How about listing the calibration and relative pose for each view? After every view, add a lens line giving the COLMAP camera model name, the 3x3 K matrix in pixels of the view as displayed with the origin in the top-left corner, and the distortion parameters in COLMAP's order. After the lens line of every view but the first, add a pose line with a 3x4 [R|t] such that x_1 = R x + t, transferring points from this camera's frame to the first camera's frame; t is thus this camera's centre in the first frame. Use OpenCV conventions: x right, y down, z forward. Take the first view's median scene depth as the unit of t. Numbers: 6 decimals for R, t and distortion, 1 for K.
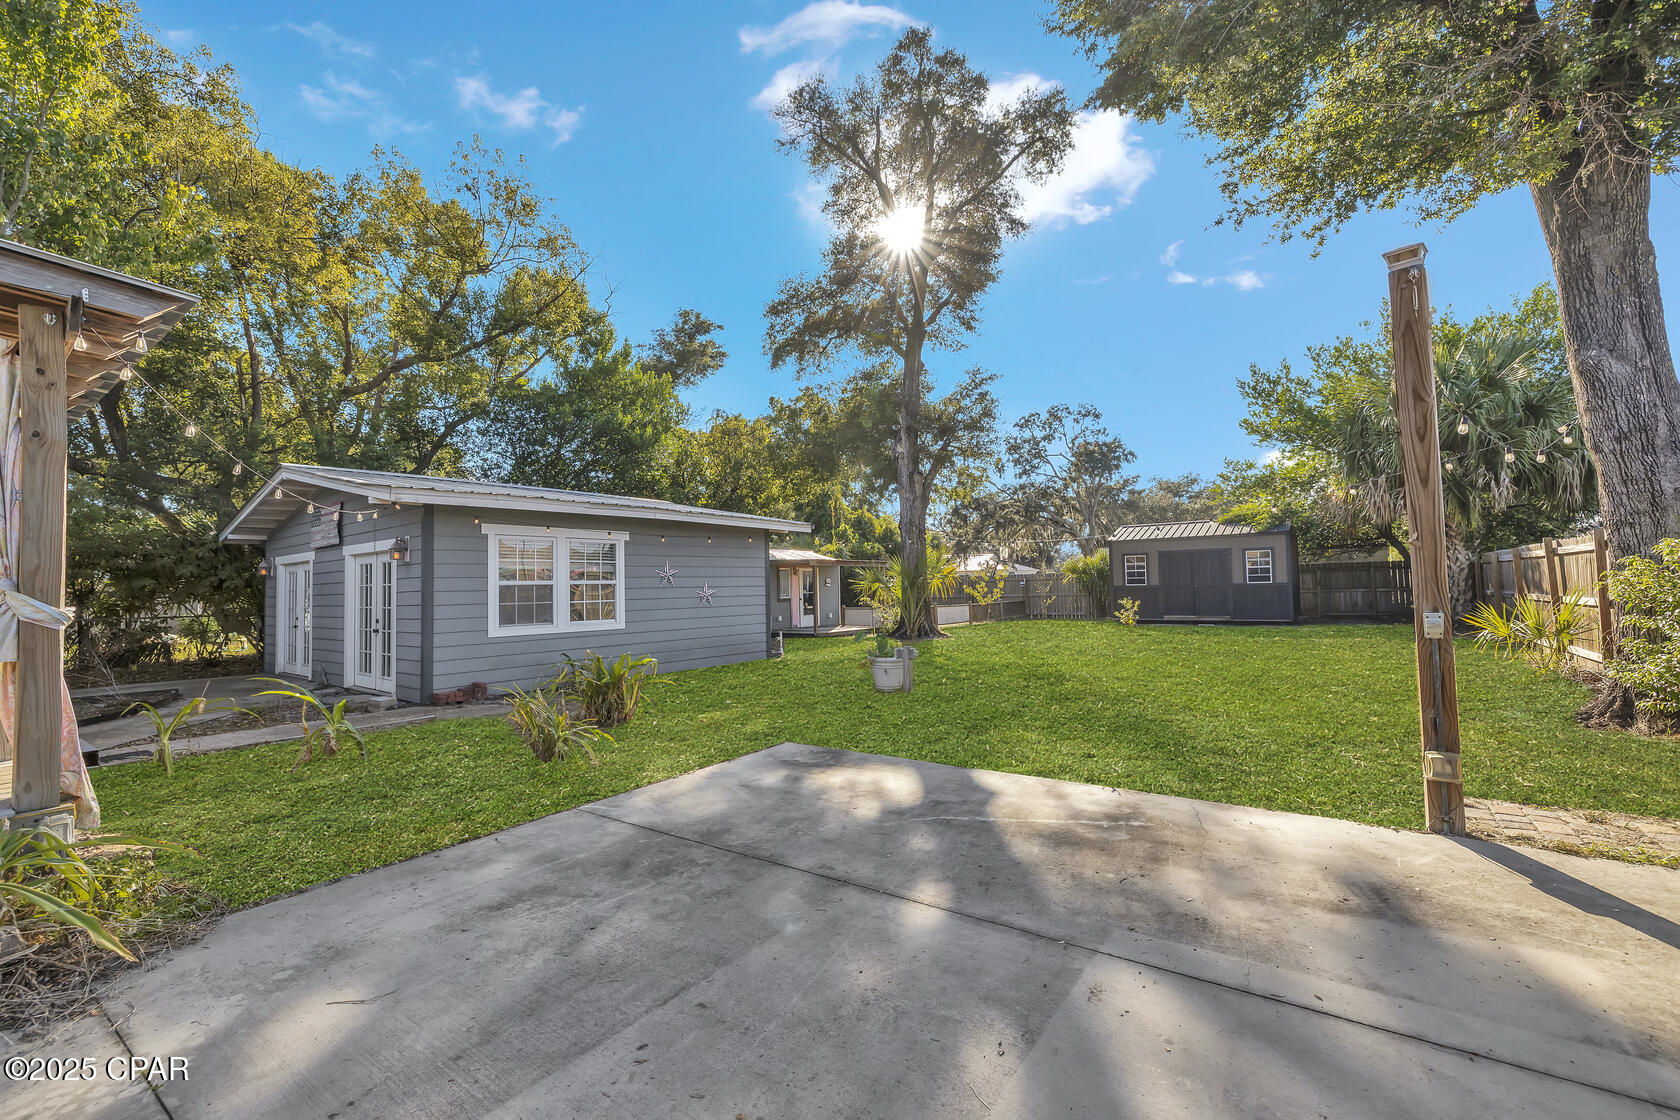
lens RADIAL K [[725.4, 0, 845.6], [0, 725.4, 555.5], [0, 0, 1]] dist [-0.002997, -0.000113]
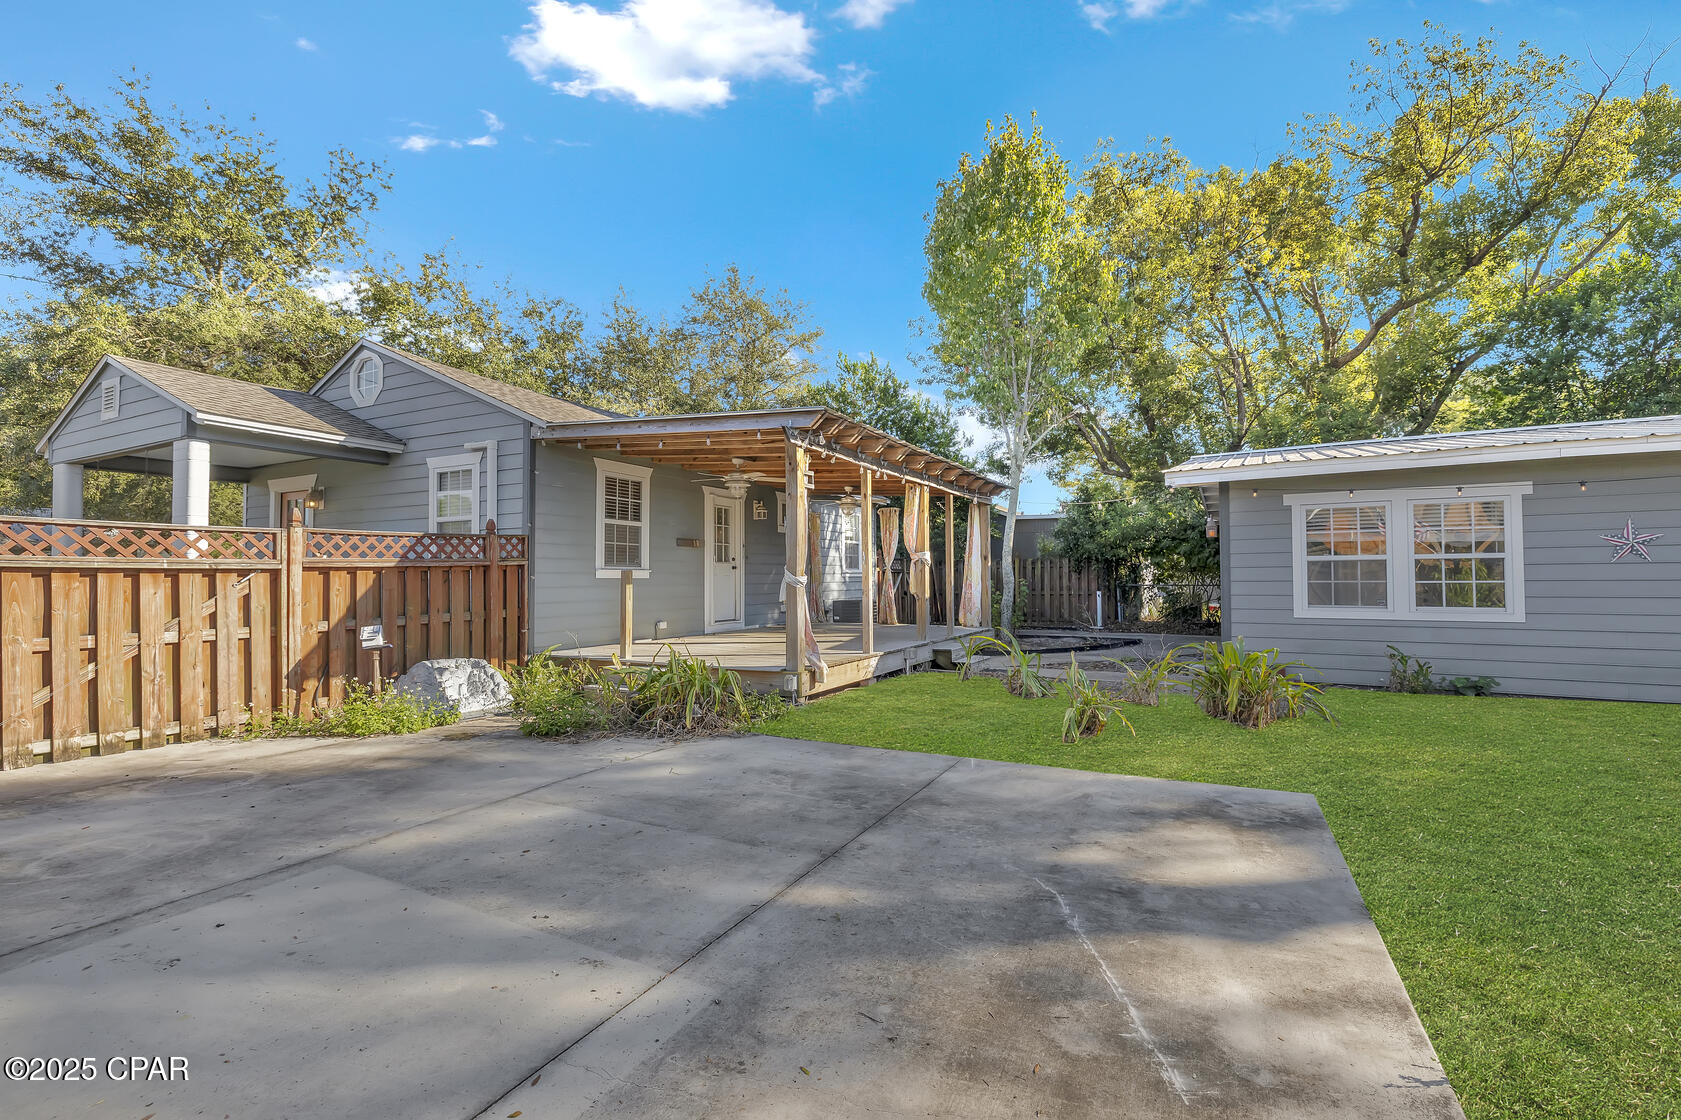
lens RADIAL K [[725.8, 0, 828.9], [0, 725.8, 568.4], [0, 0, 1]] dist [-0.002997, -0.000113]
pose [[0.112861, 0.009612, -0.993564, 0.798042], [0.048202, 0.998723, 0.015137, 0.018711], [0.992441, -0.049601, 0.112254, 0.701241]]
